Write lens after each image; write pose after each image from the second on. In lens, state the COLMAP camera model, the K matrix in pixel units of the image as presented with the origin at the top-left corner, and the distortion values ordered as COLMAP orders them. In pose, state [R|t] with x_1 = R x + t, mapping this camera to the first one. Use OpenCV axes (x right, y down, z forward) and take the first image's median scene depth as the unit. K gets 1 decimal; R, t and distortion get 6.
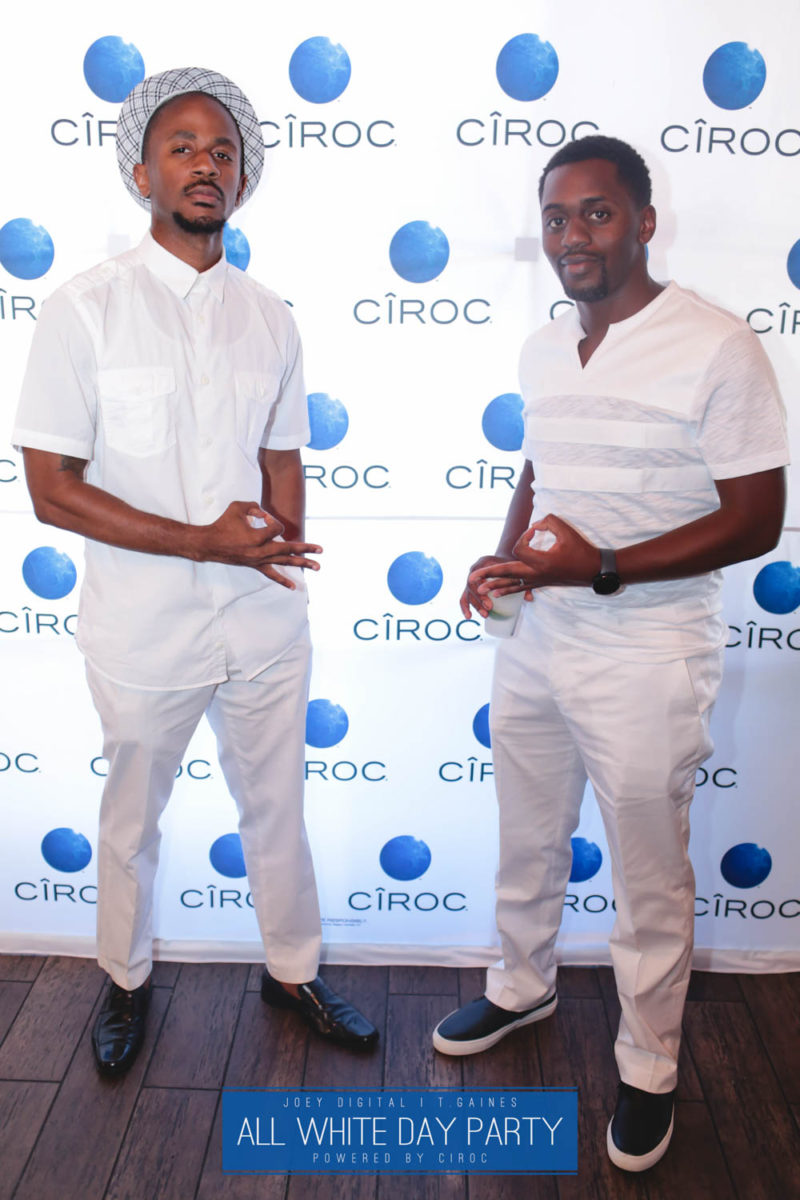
lens RADIAL K [[1232.8, 0, 400.0], [0, 1232.8, 600.0], [0, 0, 1]] dist [-0.103942, 0.147705]
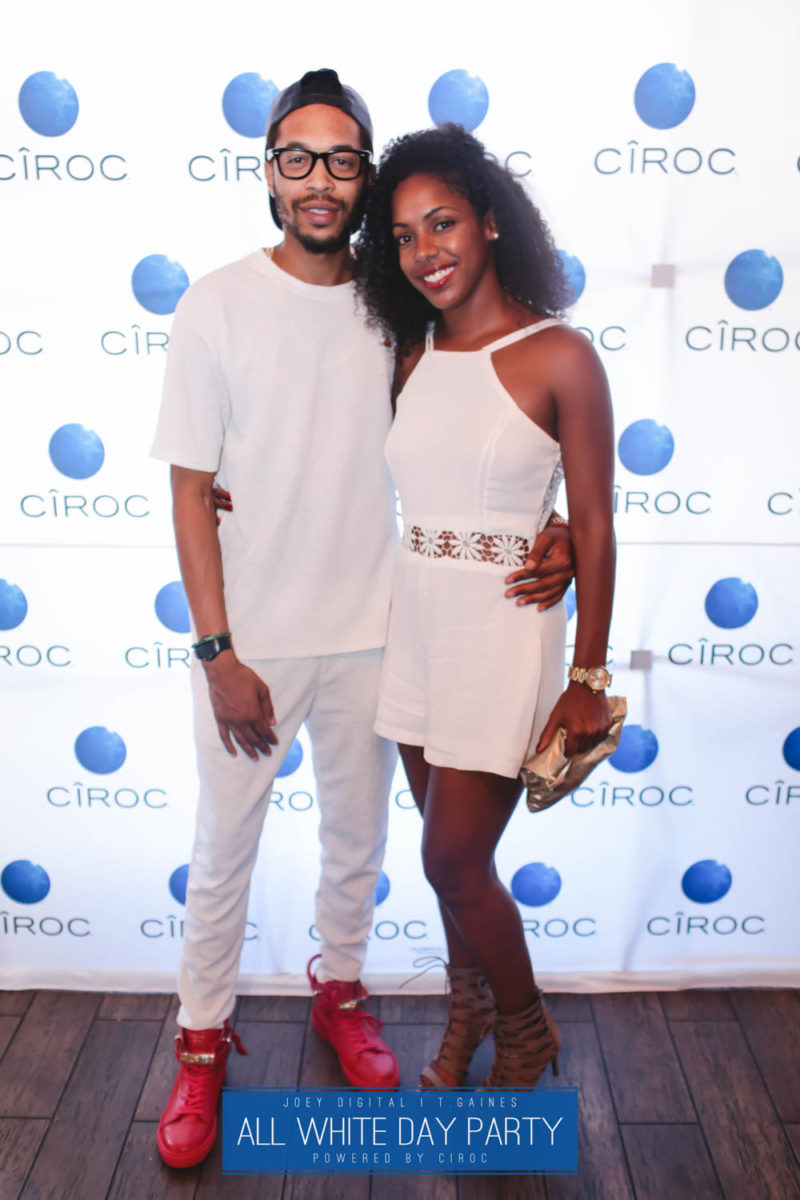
lens RADIAL K [[1223.1, 0, 403.3], [0, 1223.1, 600.7], [0, 0, 1]] dist [-0.058501, 0.042236]
pose [[0.999717, -0.023369, 0.004539, -0.118475], [0.023462, 0.999489, -0.021723, -0.002001], [-0.004029, 0.021824, 0.999754, 0.003125]]
